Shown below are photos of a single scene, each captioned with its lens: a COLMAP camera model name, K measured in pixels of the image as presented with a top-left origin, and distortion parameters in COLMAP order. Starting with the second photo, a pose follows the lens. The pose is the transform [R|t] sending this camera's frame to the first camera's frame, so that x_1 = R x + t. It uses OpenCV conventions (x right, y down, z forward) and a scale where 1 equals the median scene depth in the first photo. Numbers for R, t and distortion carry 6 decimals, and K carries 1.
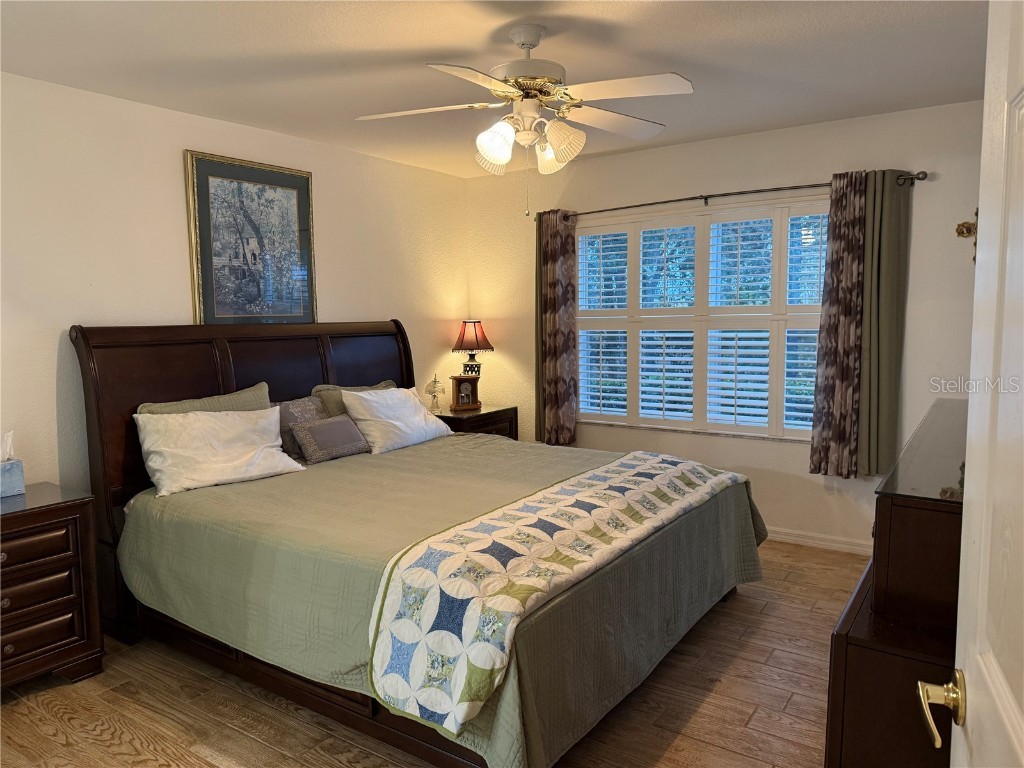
lens RADIAL K [[718.8, 0, 510.5], [0, 718.8, 380.6], [0, 0, 1]] dist [0.068004, -0.083552]
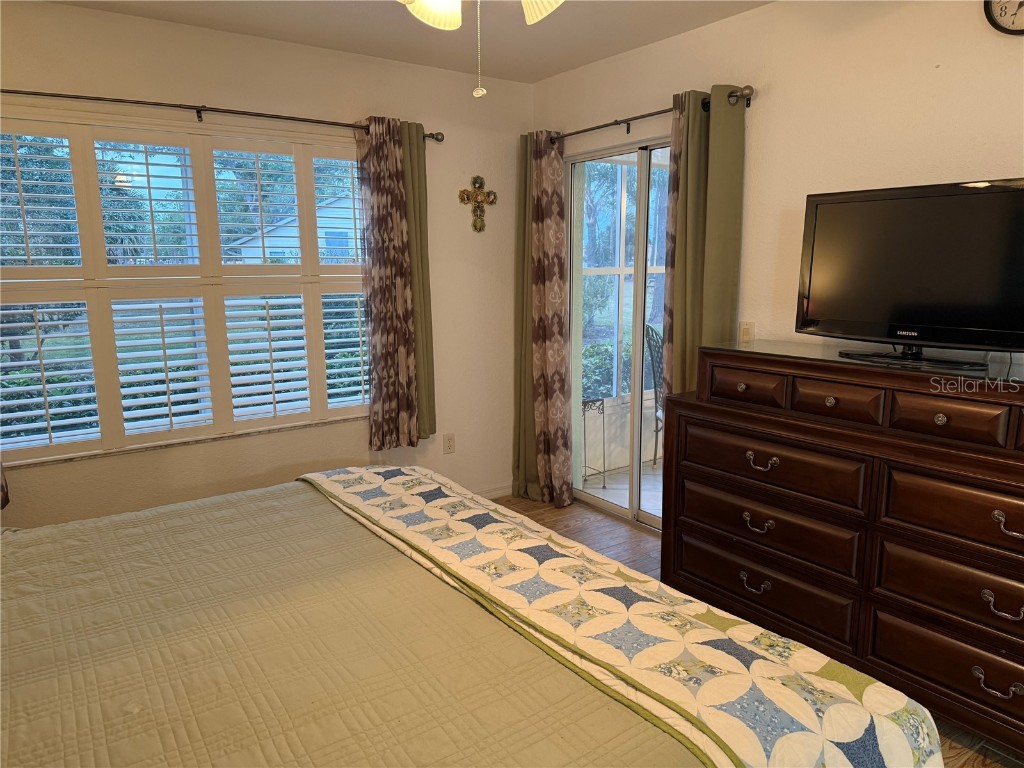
lens RADIAL K [[701.2, 0, 511.6], [0, 701.2, 396.7], [0, 0, 1]] dist [0.048651, -0.079017]
pose [[0.347172, -0.159062, 0.924214, -0.351190], [0.093672, 0.986464, 0.134589, -0.045720], [-0.933112, 0.039848, 0.357372, 0.547986]]
